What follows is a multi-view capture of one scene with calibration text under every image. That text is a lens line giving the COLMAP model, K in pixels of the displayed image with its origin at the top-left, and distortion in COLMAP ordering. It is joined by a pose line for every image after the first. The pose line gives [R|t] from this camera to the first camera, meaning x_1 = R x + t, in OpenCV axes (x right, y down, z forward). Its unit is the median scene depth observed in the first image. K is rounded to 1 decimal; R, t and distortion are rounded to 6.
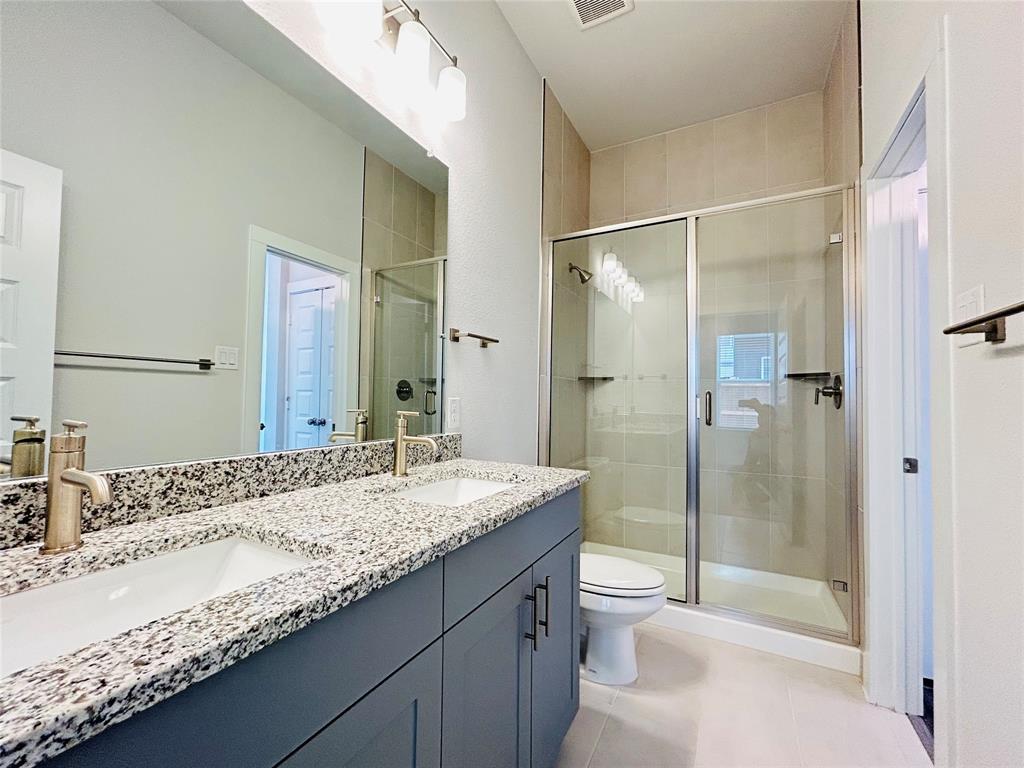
lens RADIAL K [[438.1, 0, 510.9], [0, 438.1, 384.6], [0, 0, 1]] dist [0.000348, 0.000228]
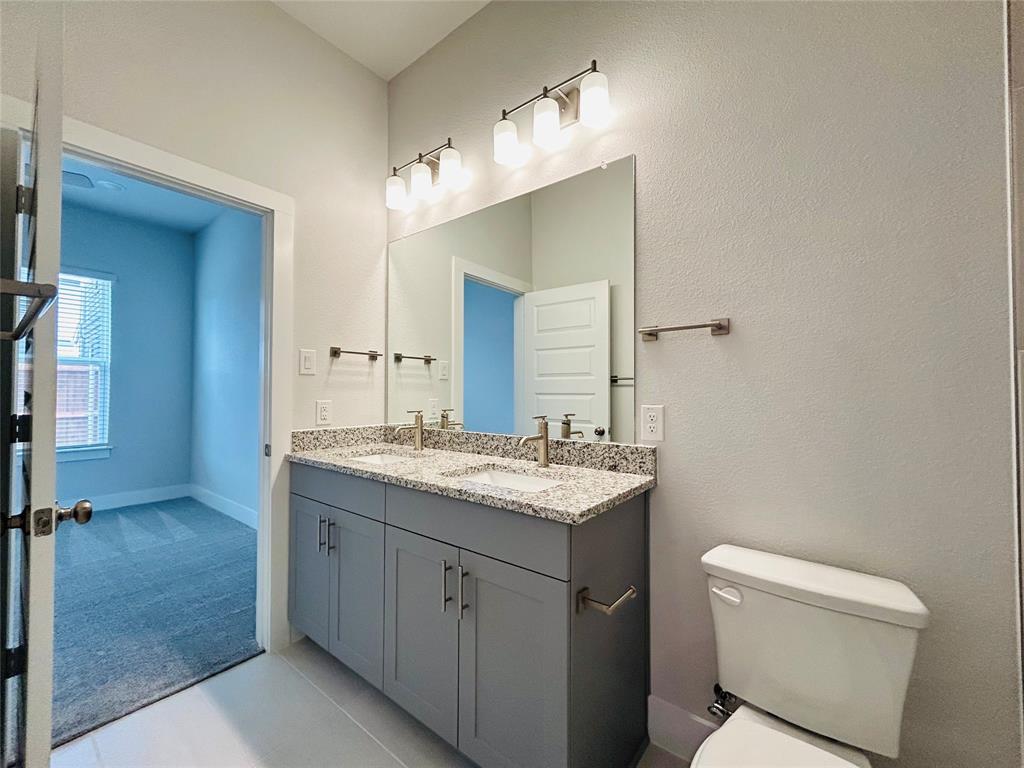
lens RADIAL K [[415.2, 0, 511.0], [0, 415.2, 385.8], [0, 0, 1]] dist [-0.000959, 0.000119]
pose [[-0.183917, -0.035020, -0.982318, 1.211675], [0.024313, 0.998897, -0.040163, 0.027366], [0.982641, -0.031270, -0.182863, 1.447534]]
